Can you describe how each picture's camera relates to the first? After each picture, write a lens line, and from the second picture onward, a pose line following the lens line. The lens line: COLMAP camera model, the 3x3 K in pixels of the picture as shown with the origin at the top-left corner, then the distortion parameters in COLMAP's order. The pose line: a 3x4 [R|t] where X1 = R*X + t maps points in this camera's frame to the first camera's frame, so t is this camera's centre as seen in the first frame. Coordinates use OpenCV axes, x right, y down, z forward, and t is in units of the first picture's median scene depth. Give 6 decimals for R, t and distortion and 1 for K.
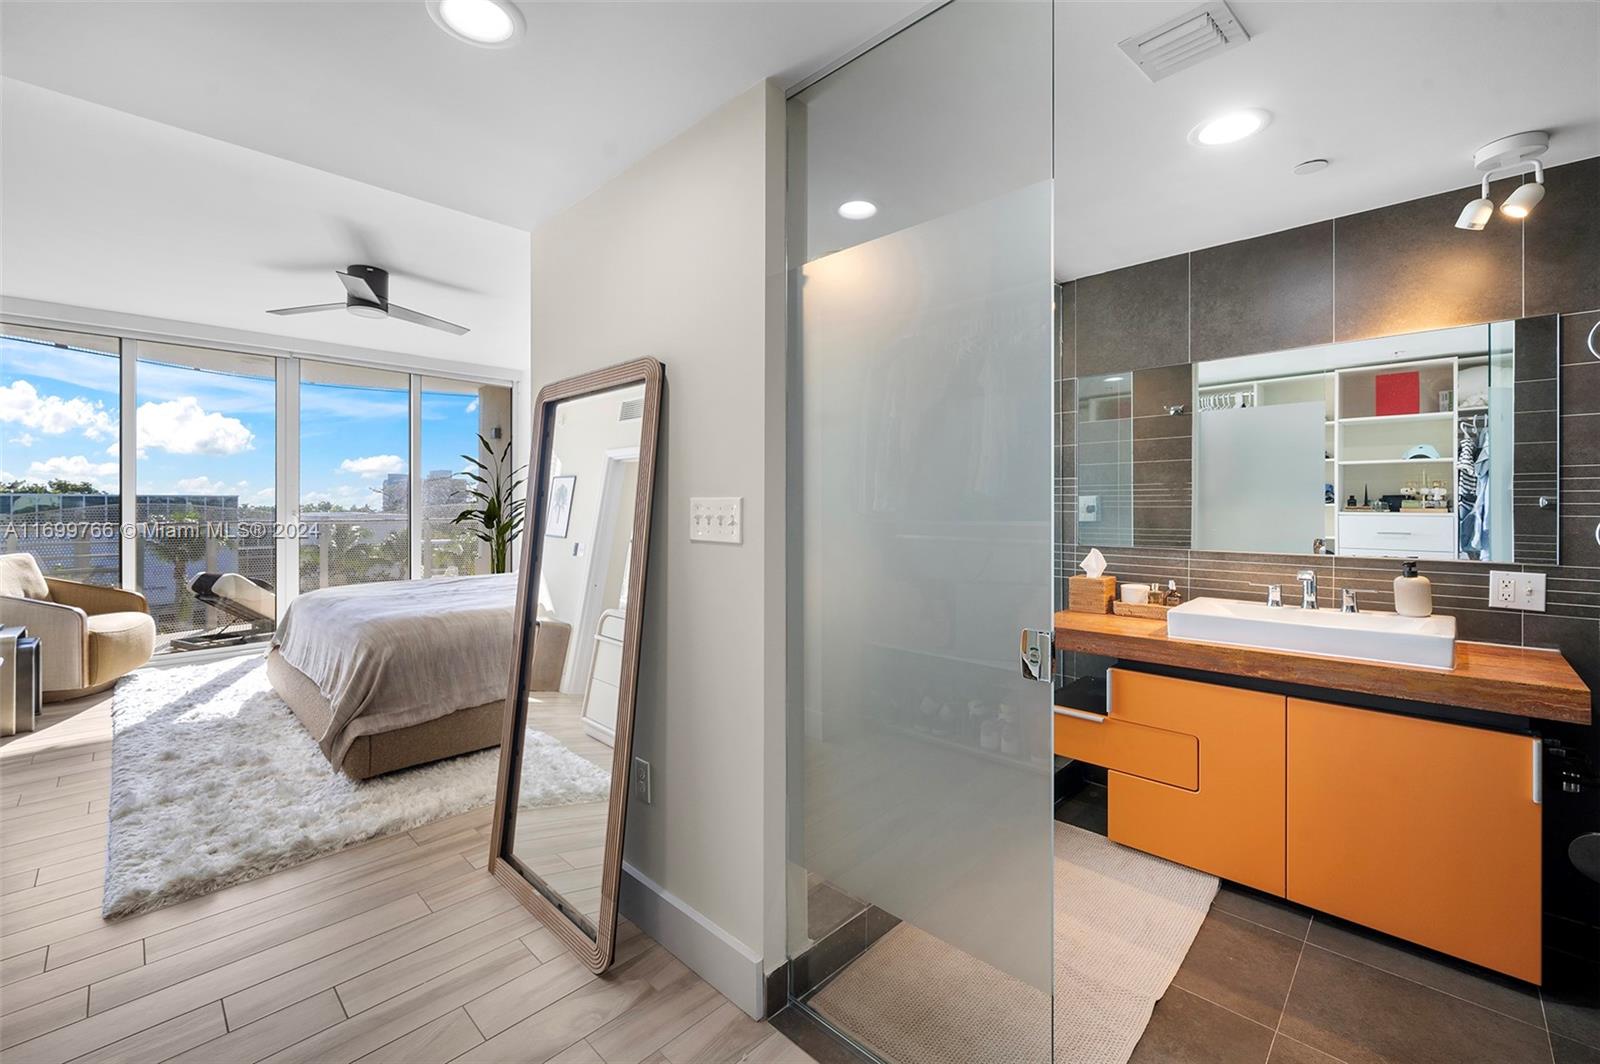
lens RADIAL K [[667.7, 0, 780.4], [0, 667.7, 506.0], [0, 0, 1]] dist [-0.002502, 0.000450]
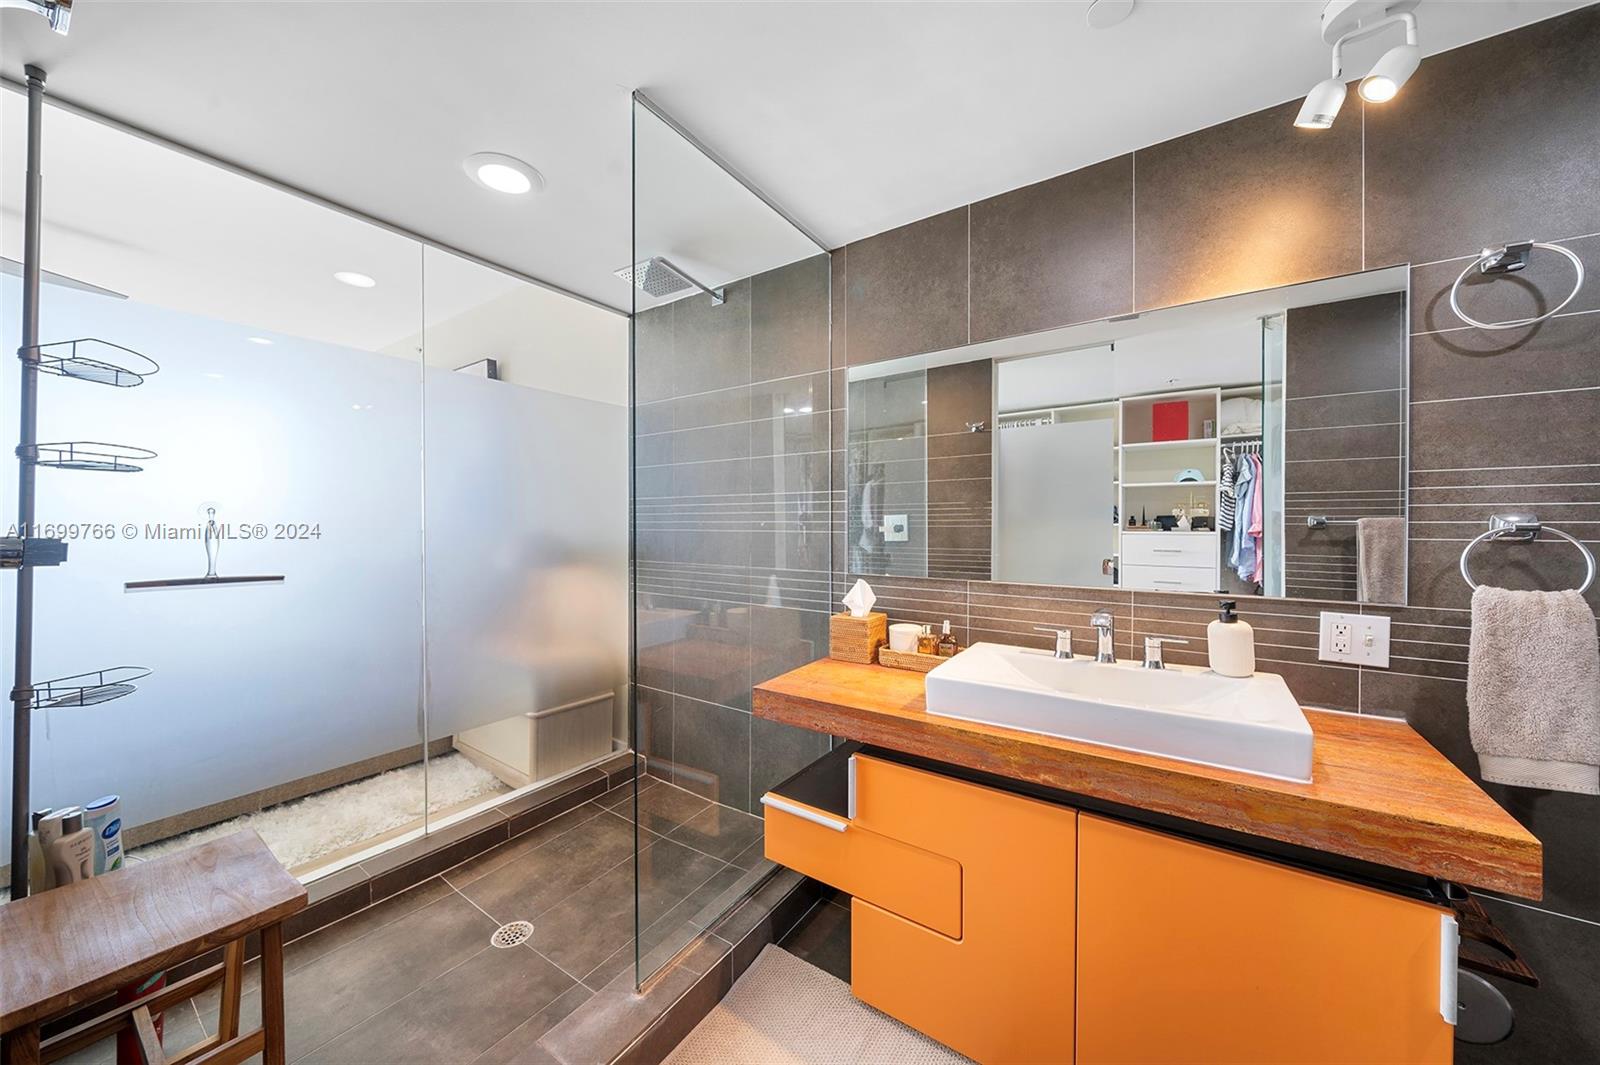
lens RADIAL K [[561.8, 0, 792.2], [0, 561.8, 526.5], [0, 0, 1]] dist [-0.004328, -0.000885]
pose [[0.984361, 0.000773, 0.176163, 0.307378], [-0.001128, 0.999998, 0.001917, 0.000531], [-0.176161, -0.002086, 0.984359, 0.404105]]
